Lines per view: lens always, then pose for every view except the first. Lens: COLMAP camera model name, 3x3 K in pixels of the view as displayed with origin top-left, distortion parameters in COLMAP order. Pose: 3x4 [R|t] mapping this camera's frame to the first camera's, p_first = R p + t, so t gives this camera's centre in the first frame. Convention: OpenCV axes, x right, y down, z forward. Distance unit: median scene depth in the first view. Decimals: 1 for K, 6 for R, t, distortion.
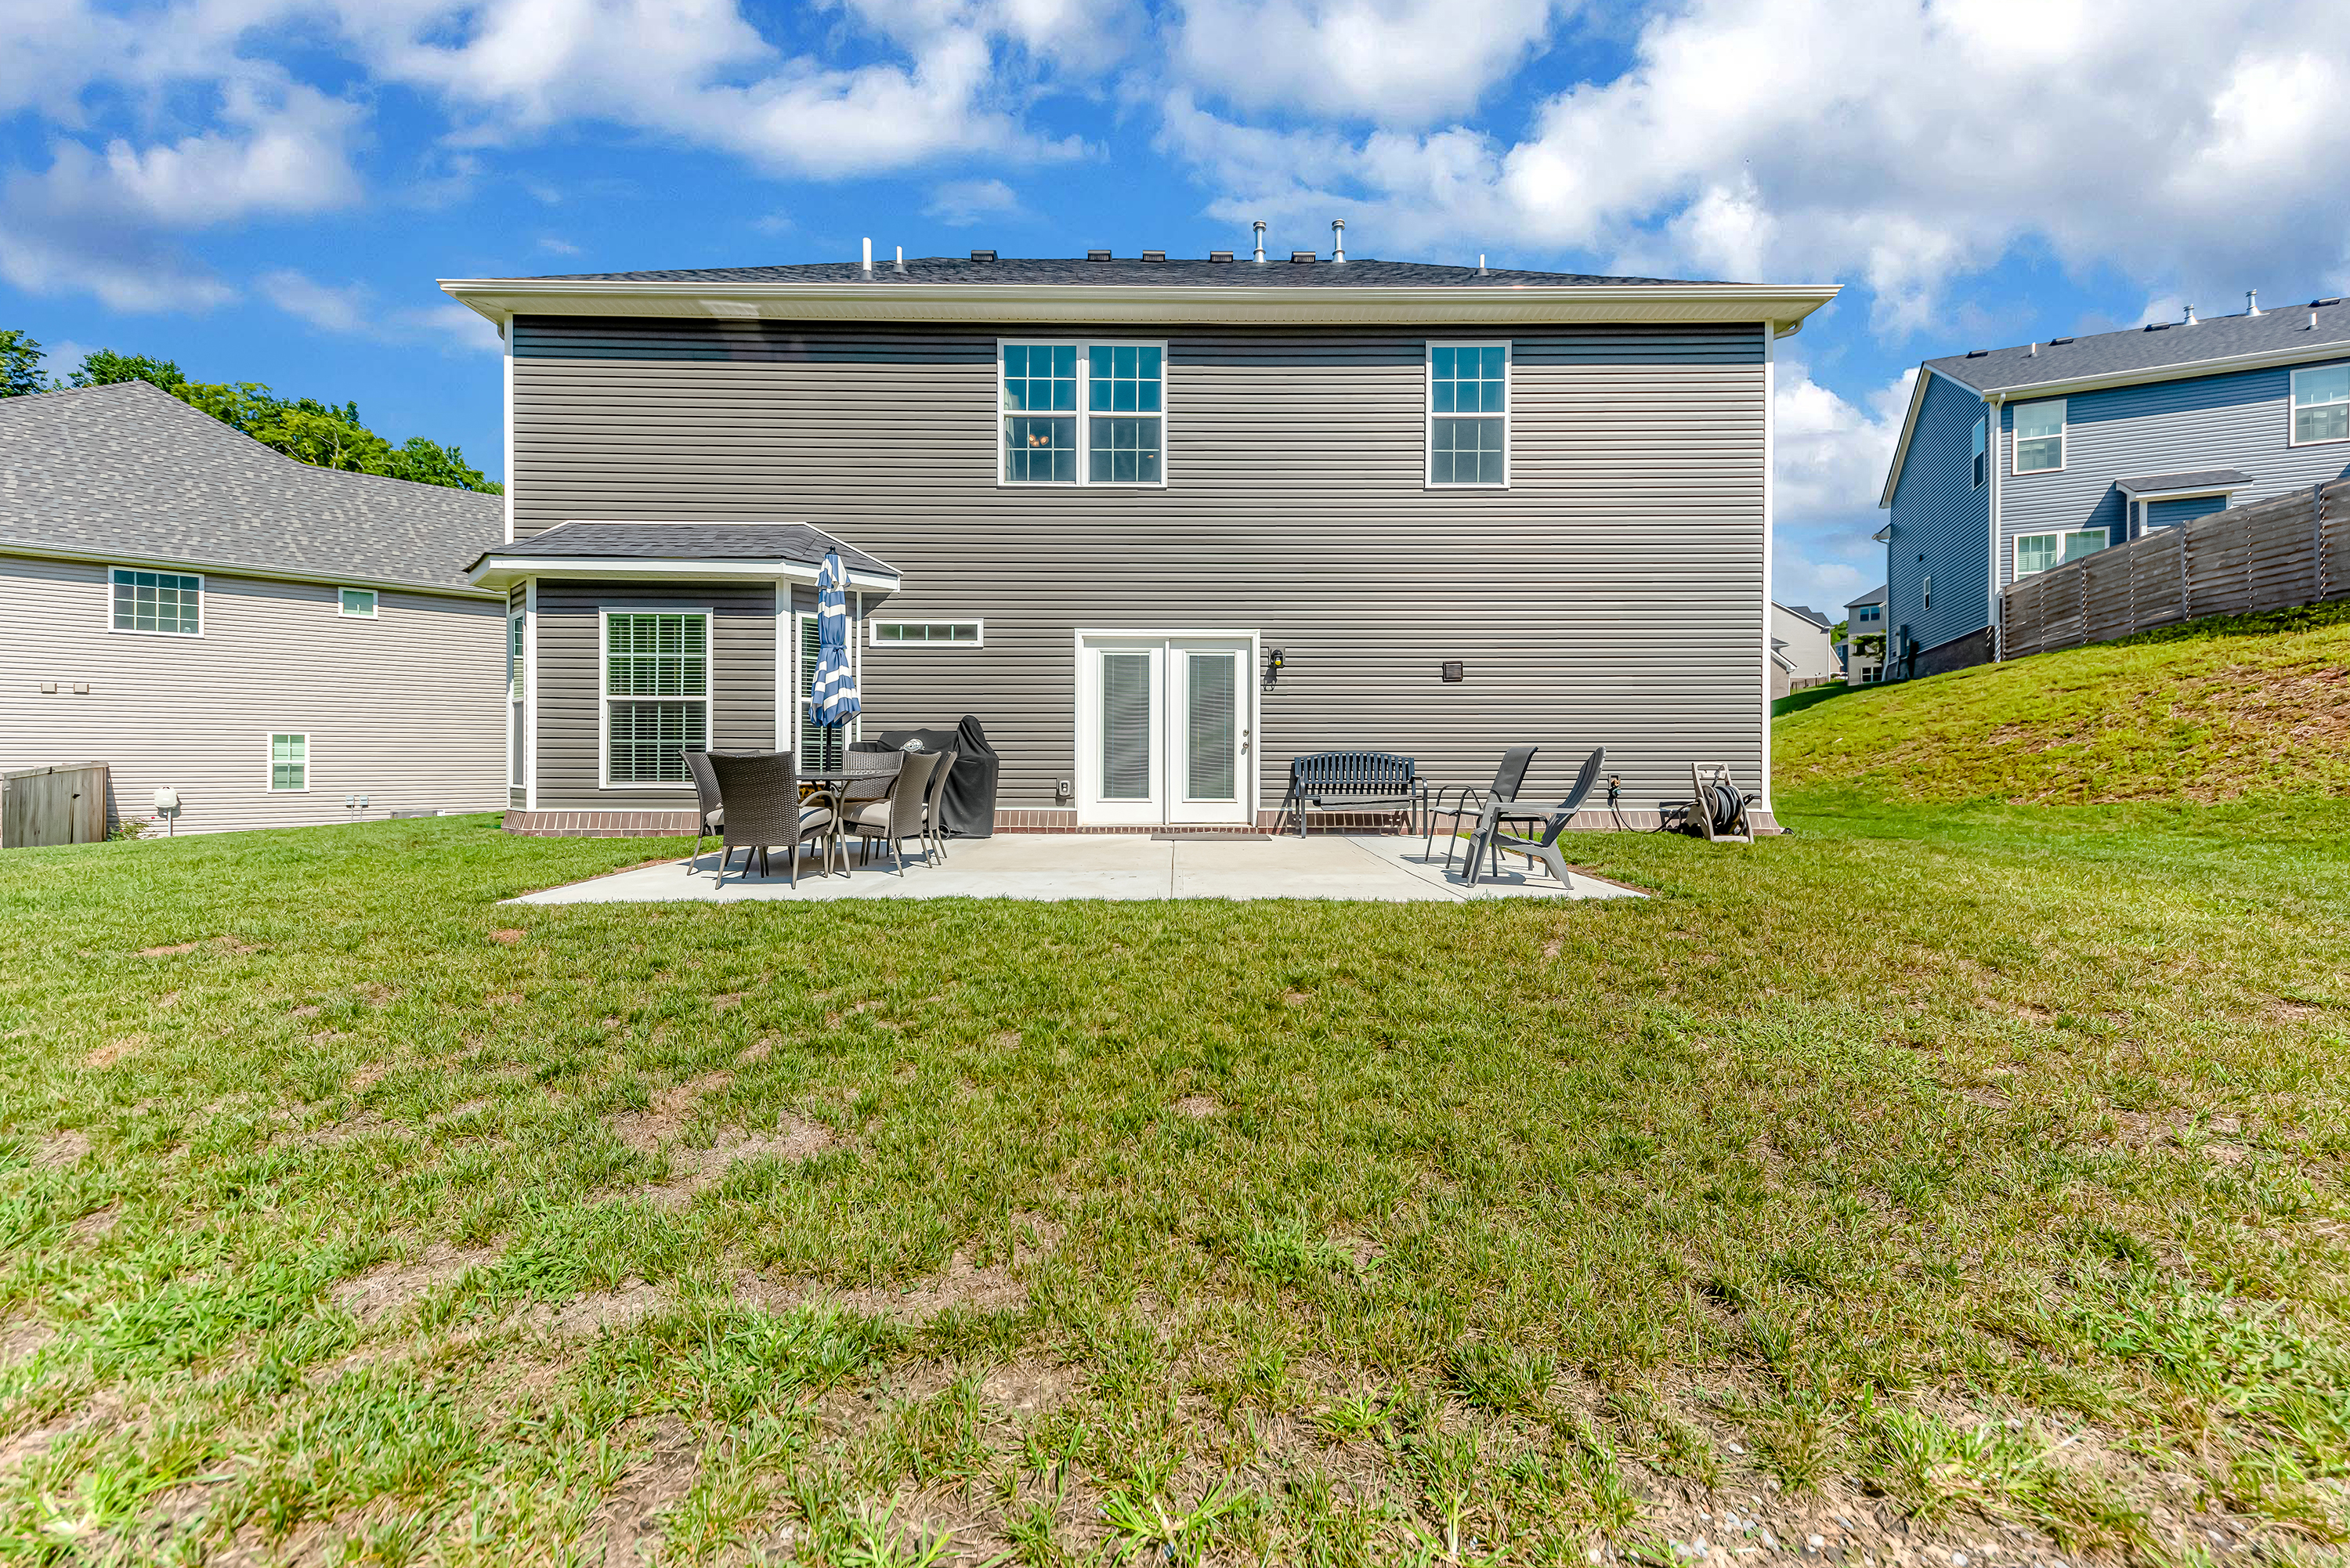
lens RADIAL K [[1011.7, 0, 1175.0], [0, 1011.7, 767.0], [0, 0, 1]] dist [0.018383, -0.000614]
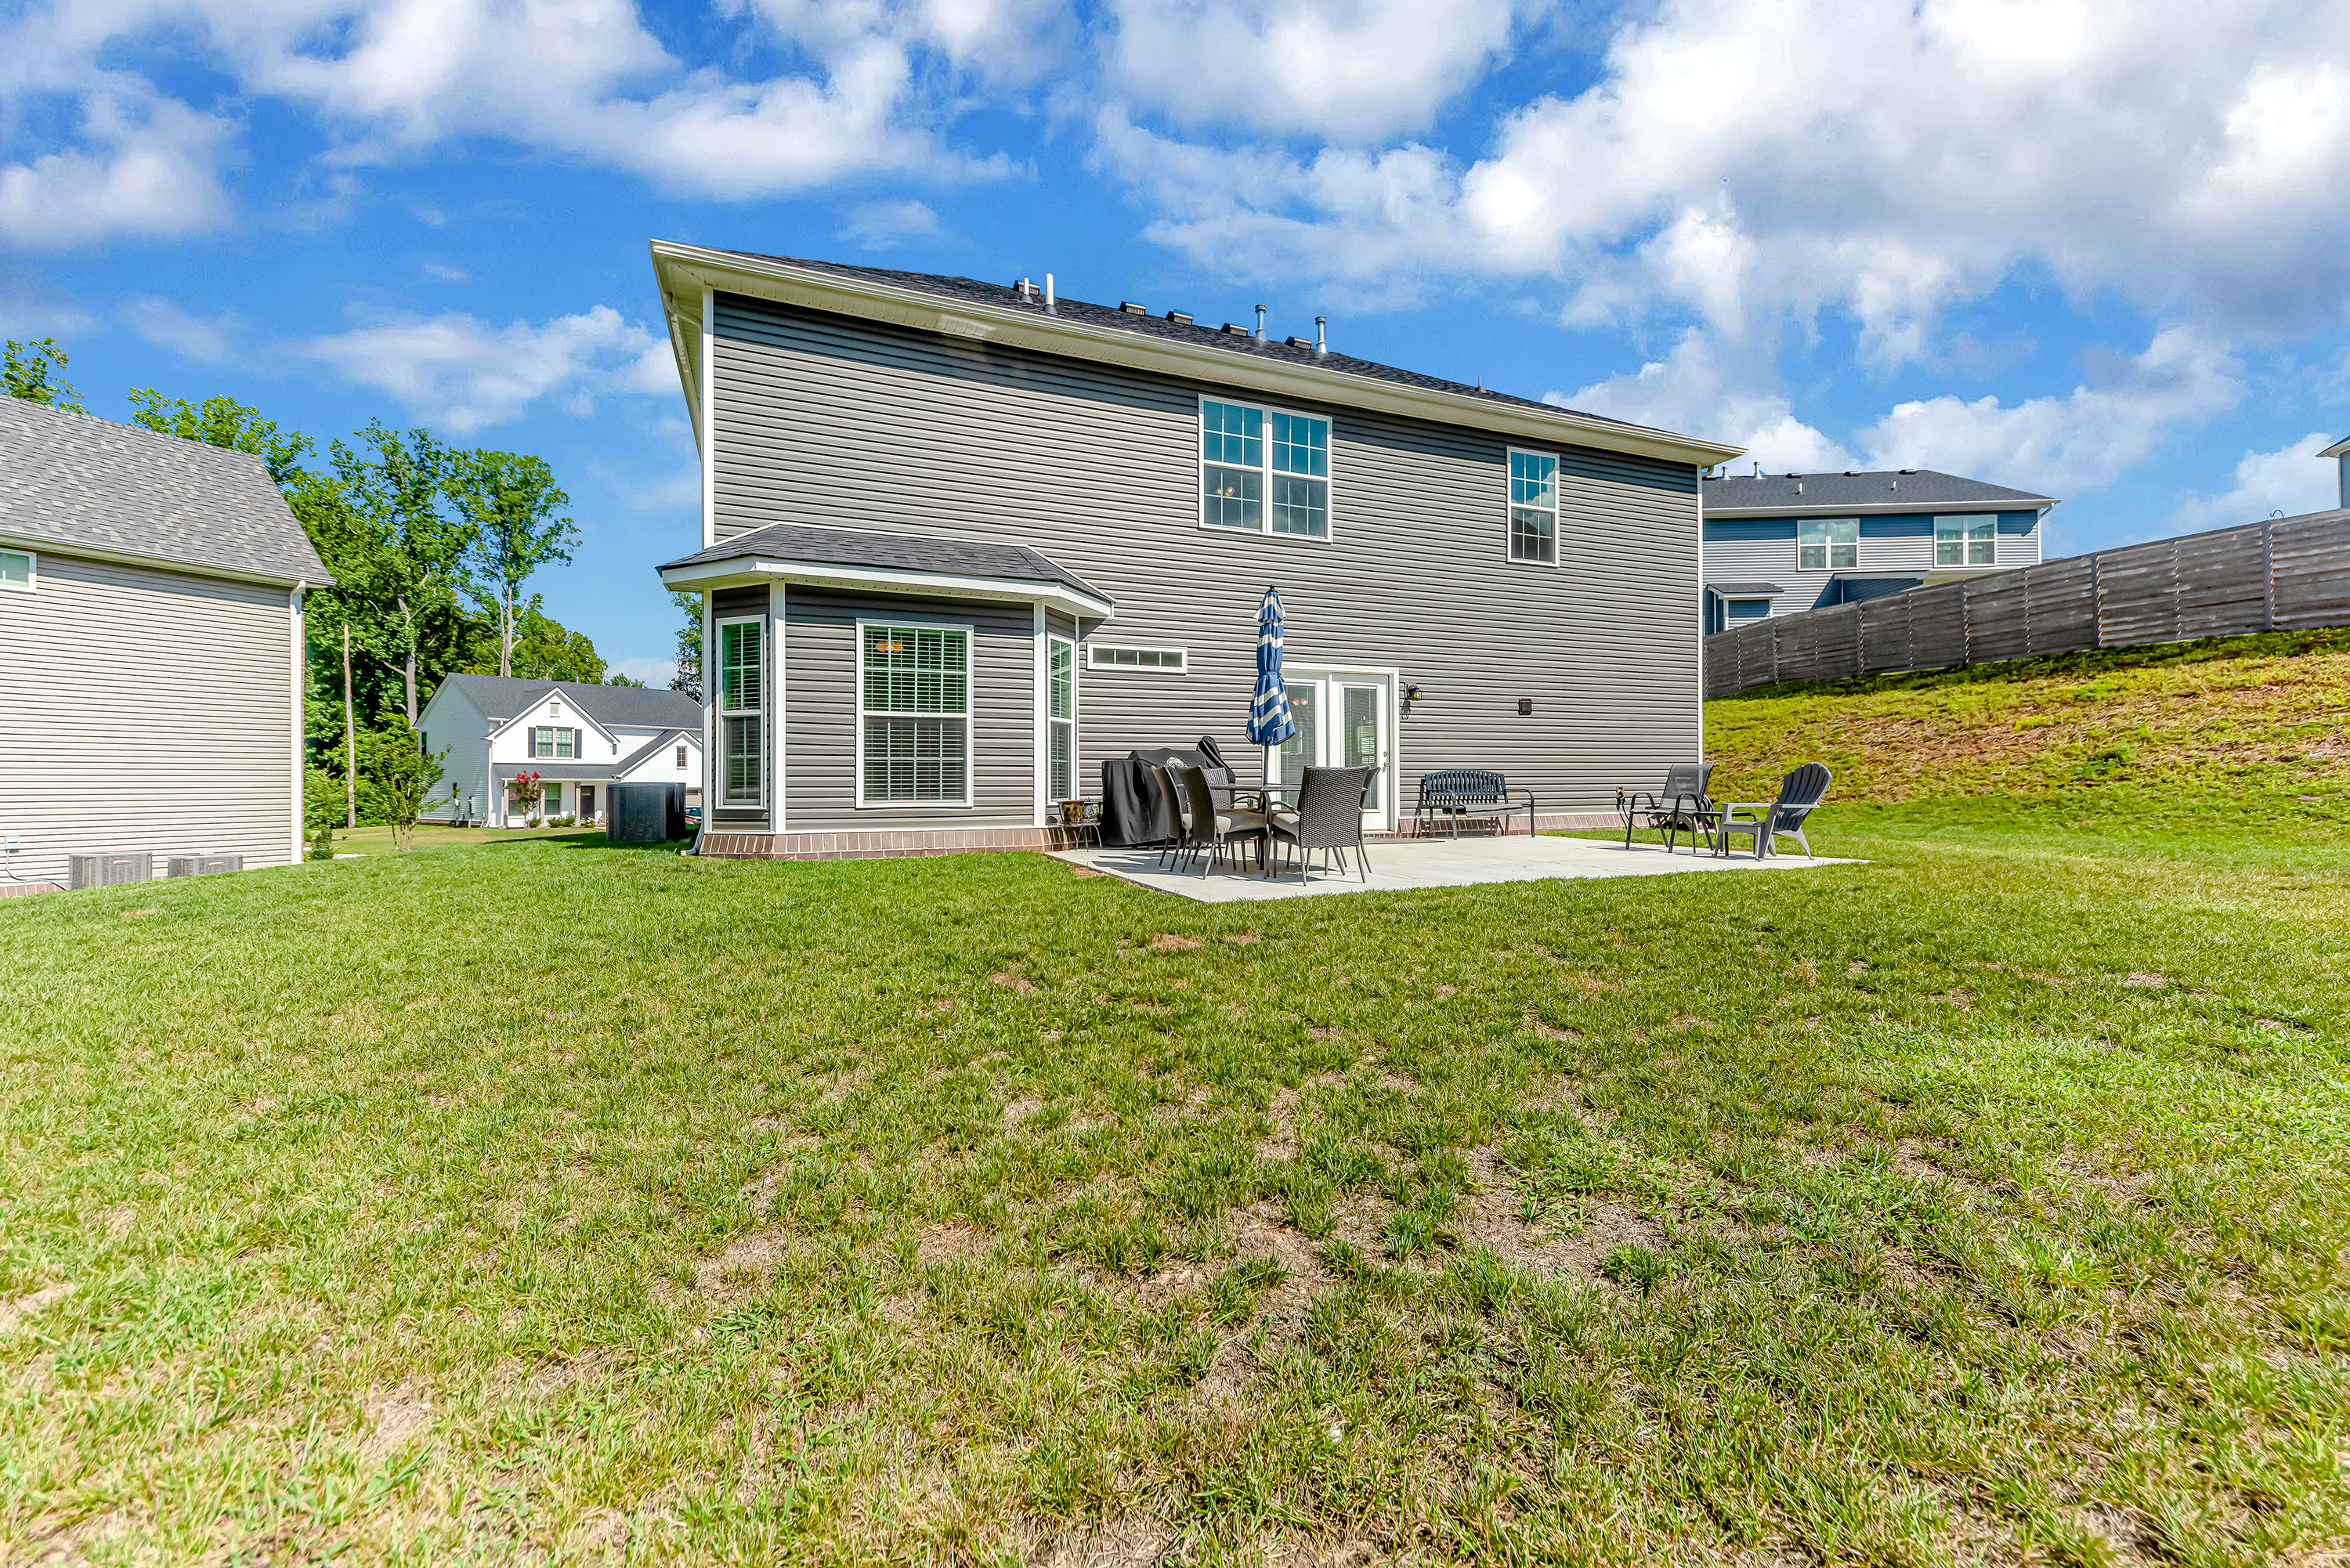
lens RADIAL K [[1011.7, 0, 1185.8], [0, 1011.7, 787.4], [0, 0, 1]] dist [0.018383, -0.000614]
pose [[0.916315, -0.006710, 0.400401, -0.629431], [0.008997, 0.999952, -0.003833, 0.008376], [-0.400356, 0.007115, 0.916332, 0.002374]]
